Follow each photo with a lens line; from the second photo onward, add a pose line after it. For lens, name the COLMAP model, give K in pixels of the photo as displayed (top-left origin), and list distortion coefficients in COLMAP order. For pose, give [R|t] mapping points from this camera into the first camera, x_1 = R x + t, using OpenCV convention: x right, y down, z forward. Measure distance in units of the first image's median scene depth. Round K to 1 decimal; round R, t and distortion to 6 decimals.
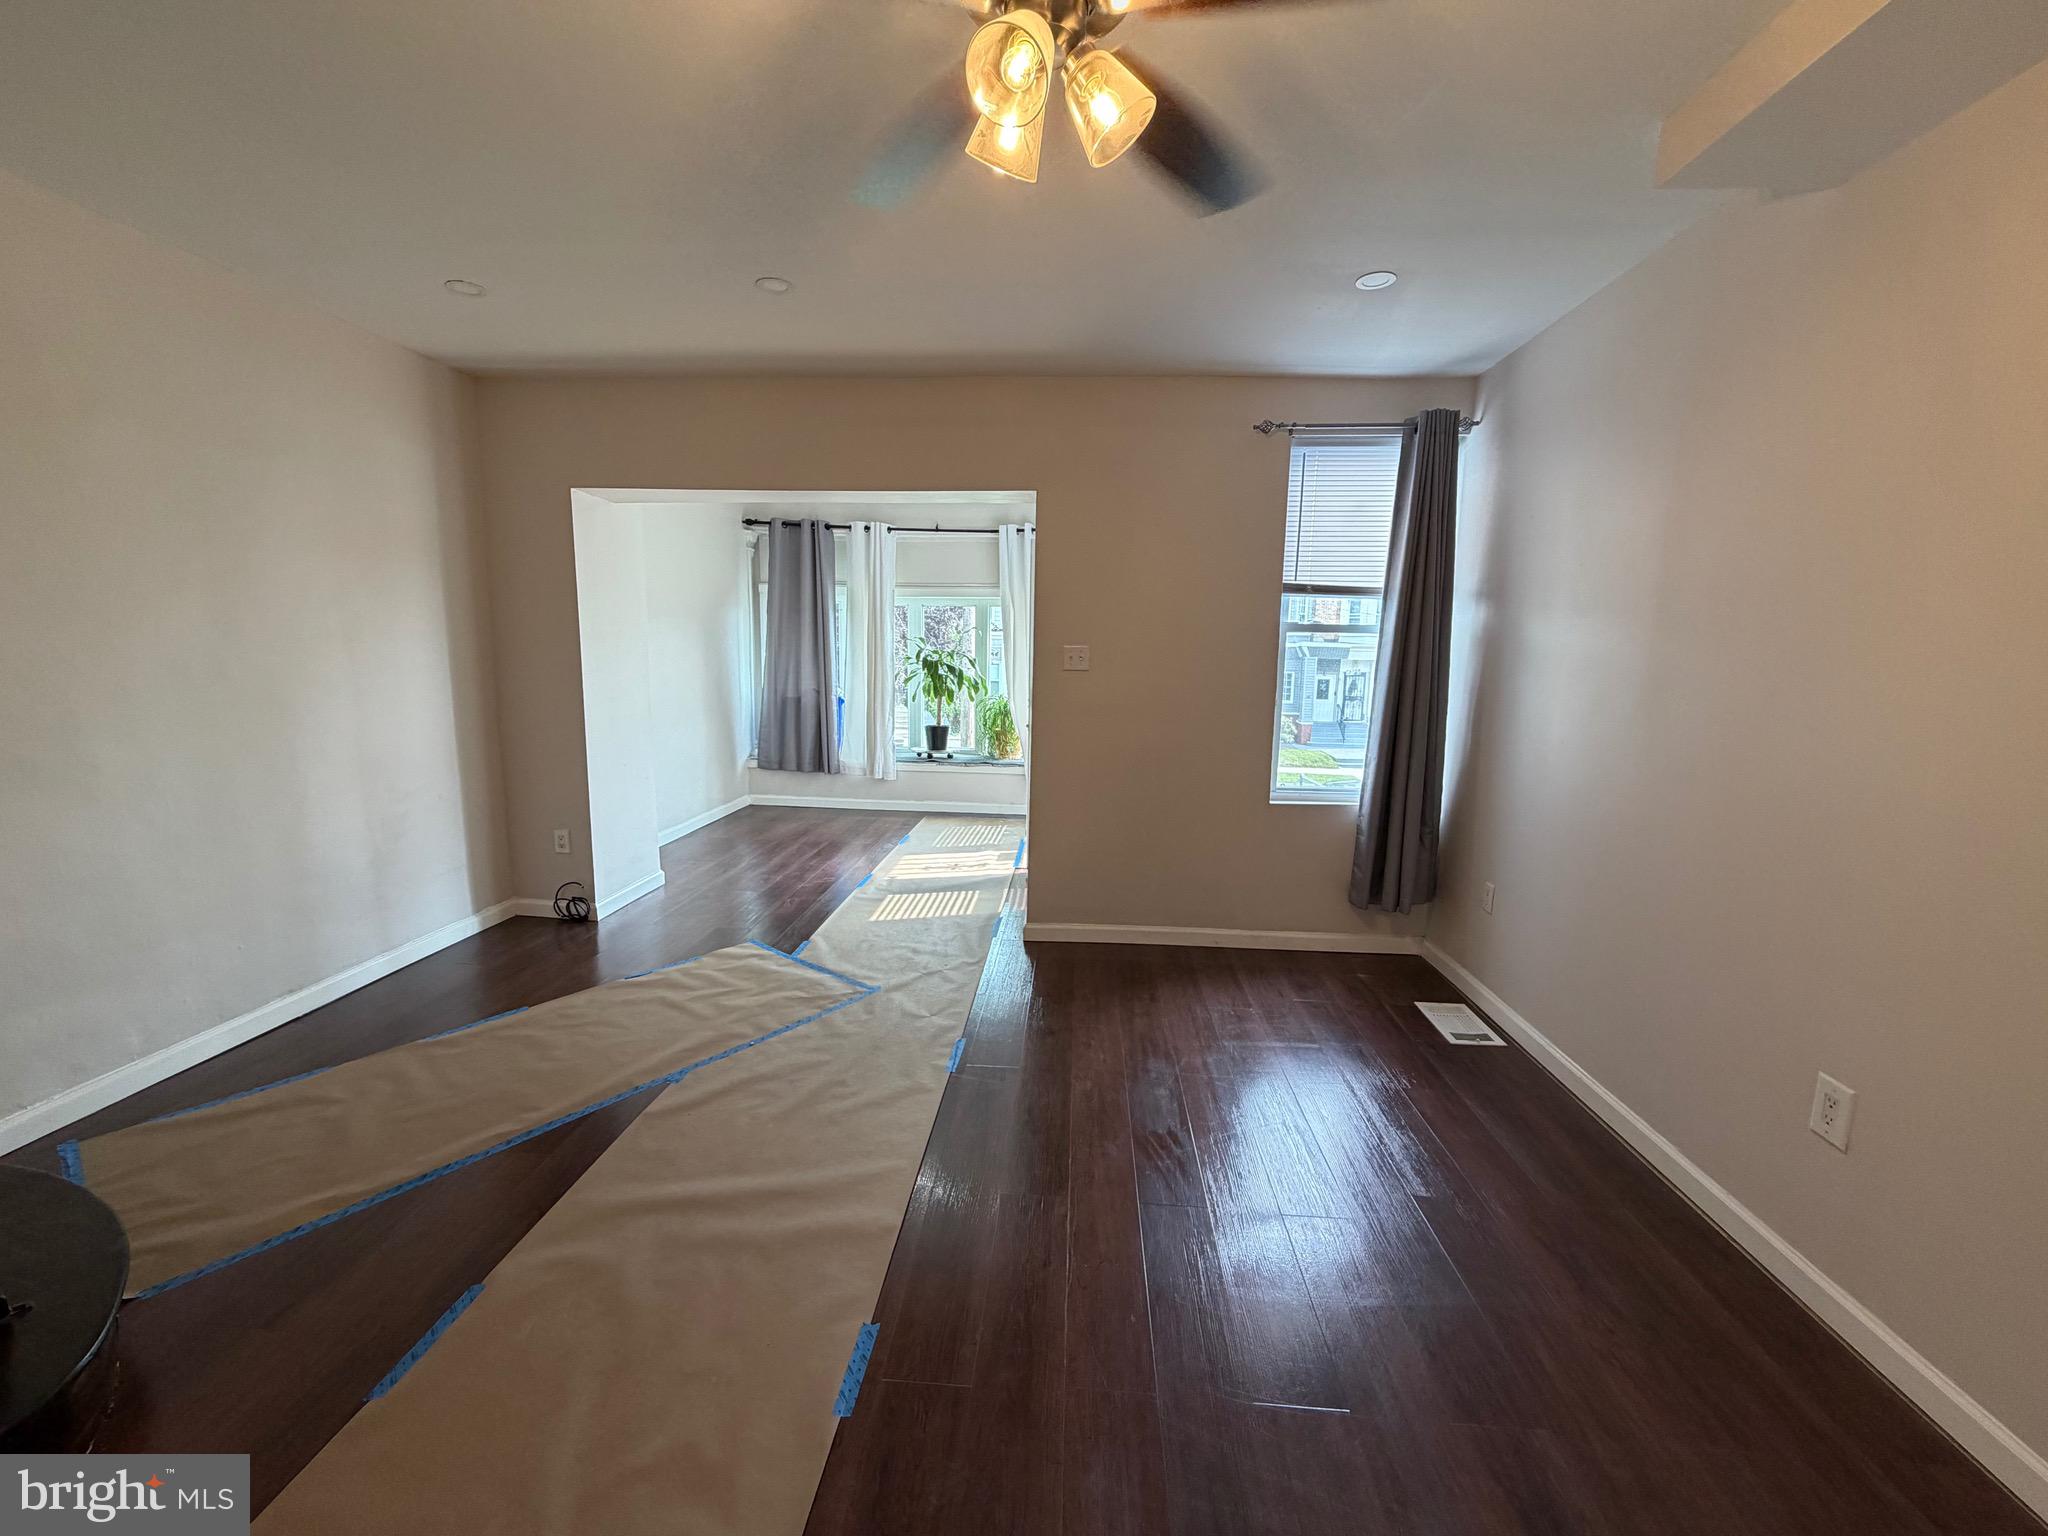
lens RADIAL K [[822.4, 0, 1015.6], [0, 822.4, 770.6], [0, 0, 1]] dist [-0.000269, -0.000083]
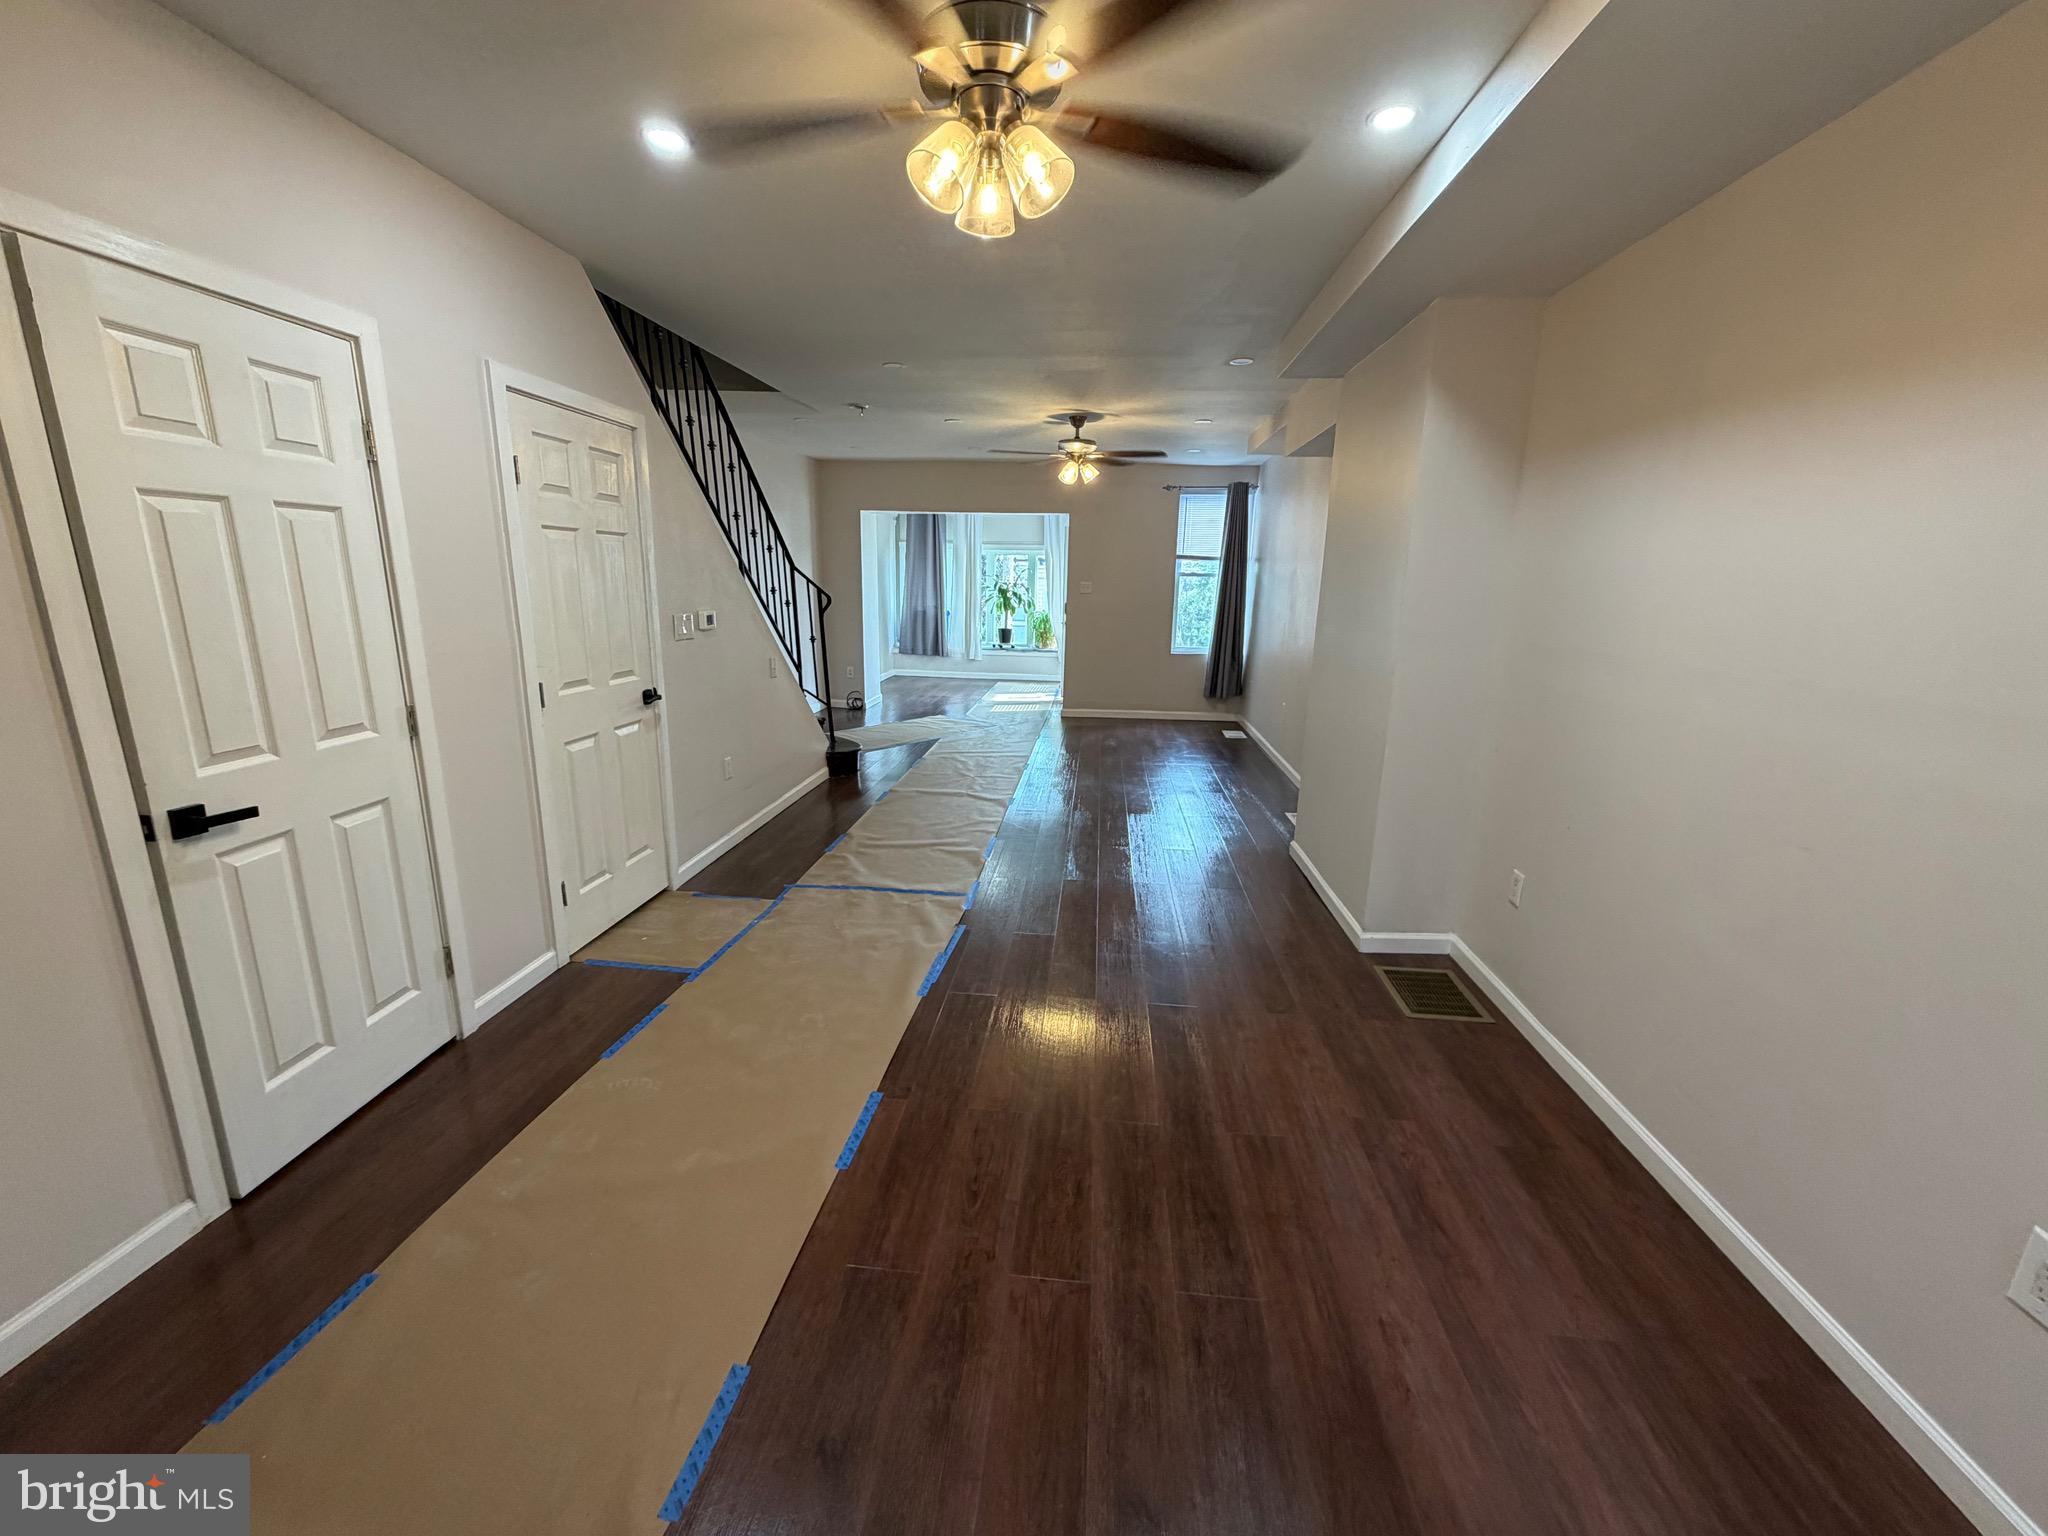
lens RADIAL K [[822.4, 0, 1015.6], [0, 822.4, 770.6], [0, 0, 1]] dist [-0.000269, -0.000083]
pose [[0.999694, 0.007679, -0.023517, -0.034822], [-0.005663, 0.996400, 0.084587, 0.095735], [0.024082, -0.084428, 0.996139, -0.715908]]
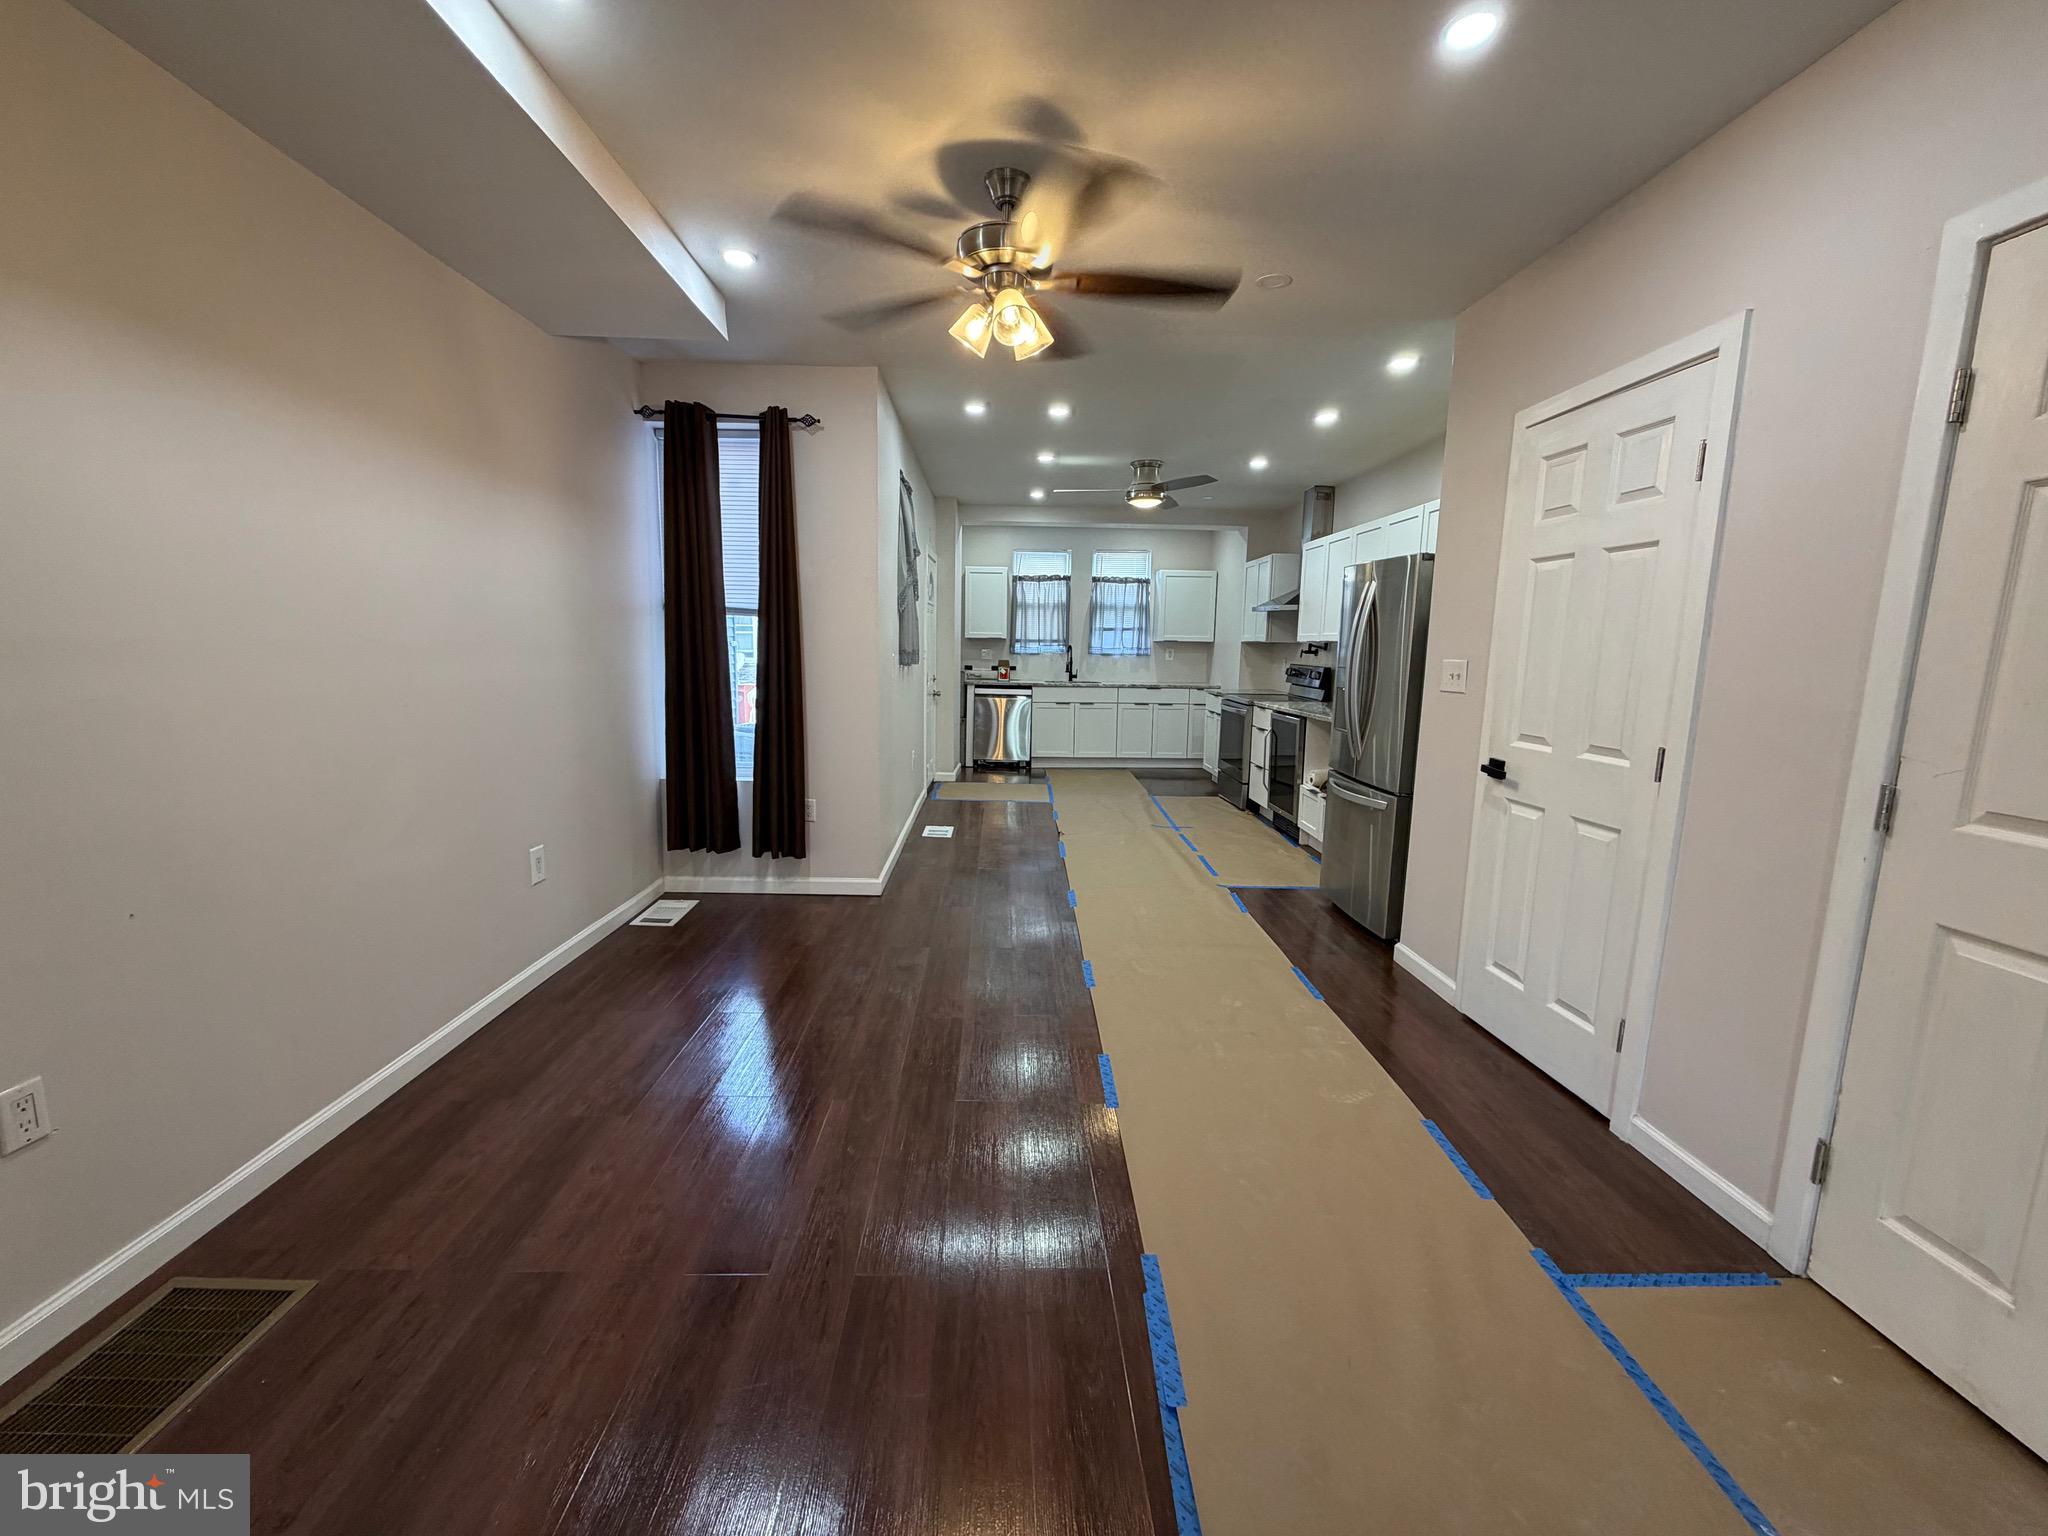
lens RADIAL K [[822.4, 0, 1015.6], [0, 822.4, 770.6], [0, 0, 1]] dist [-0.000269, -0.000083]
pose [[-0.993765, -0.024083, -0.108860, 0.058231], [-0.055288, 0.954332, 0.293587, -0.282144], [0.096818, 0.297775, -0.949714, 2.771294]]
